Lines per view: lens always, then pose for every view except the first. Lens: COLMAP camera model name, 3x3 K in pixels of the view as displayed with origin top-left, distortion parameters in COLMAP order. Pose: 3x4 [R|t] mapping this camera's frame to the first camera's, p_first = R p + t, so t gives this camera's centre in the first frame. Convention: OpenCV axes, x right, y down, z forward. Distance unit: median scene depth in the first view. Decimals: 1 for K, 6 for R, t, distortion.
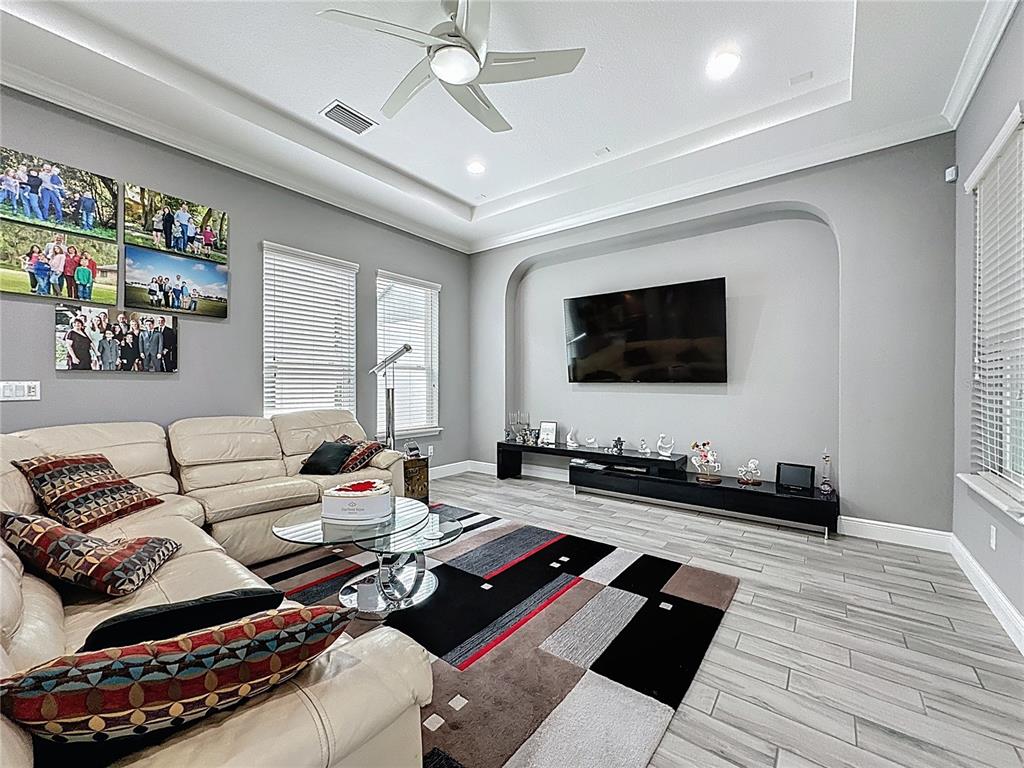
lens RADIAL K [[408.8, 0, 507.4], [0, 408.8, 388.2], [0, 0, 1]] dist [-0.003186, 0.000134]
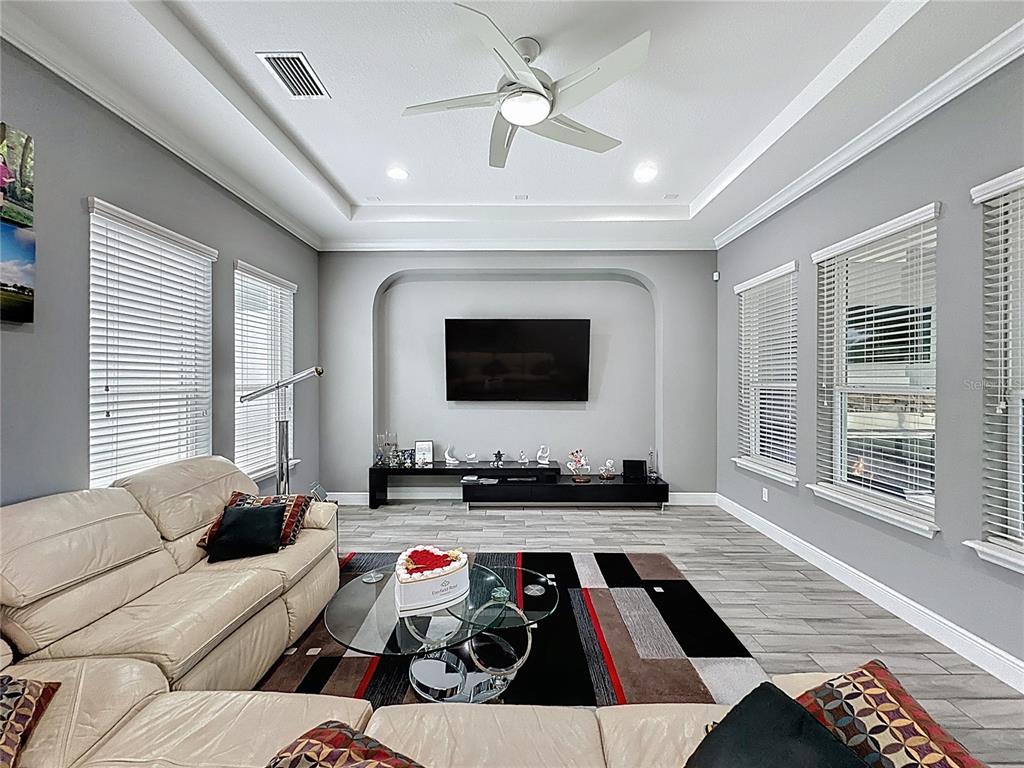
lens RADIAL K [[408.8, 0, 494.5], [0, 408.8, 381.8], [0, 0, 1]] dist [-0.003186, 0.000134]
pose [[0.805306, -0.006097, 0.592828, -0.537410], [0.009146, 0.999956, -0.002140, -0.087639], [-0.592789, 0.007145, 0.805326, 0.173073]]
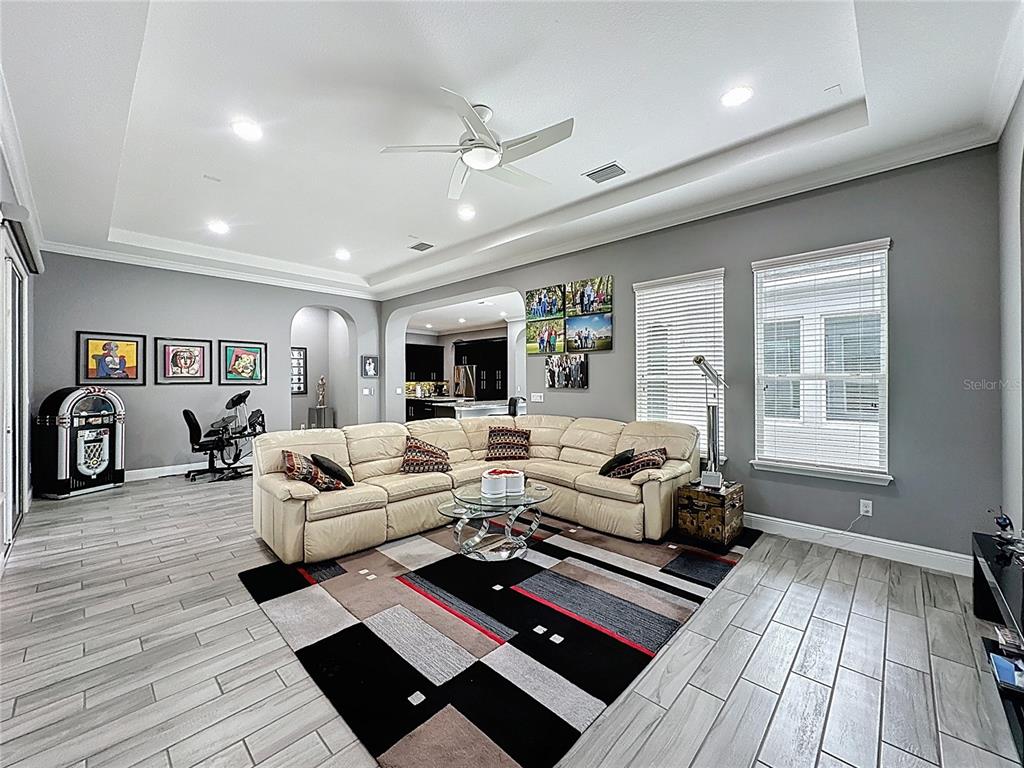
lens RADIAL K [[408.8, 0, 521.3], [0, 408.8, 381.1], [0, 0, 1]] dist [-0.003186, 0.000134]
pose [[-0.075615, -0.004029, -0.997129, 0.786550], [-0.010392, 0.999941, -0.003252, -0.057919], [0.997083, 0.010116, -0.075652, 0.844545]]
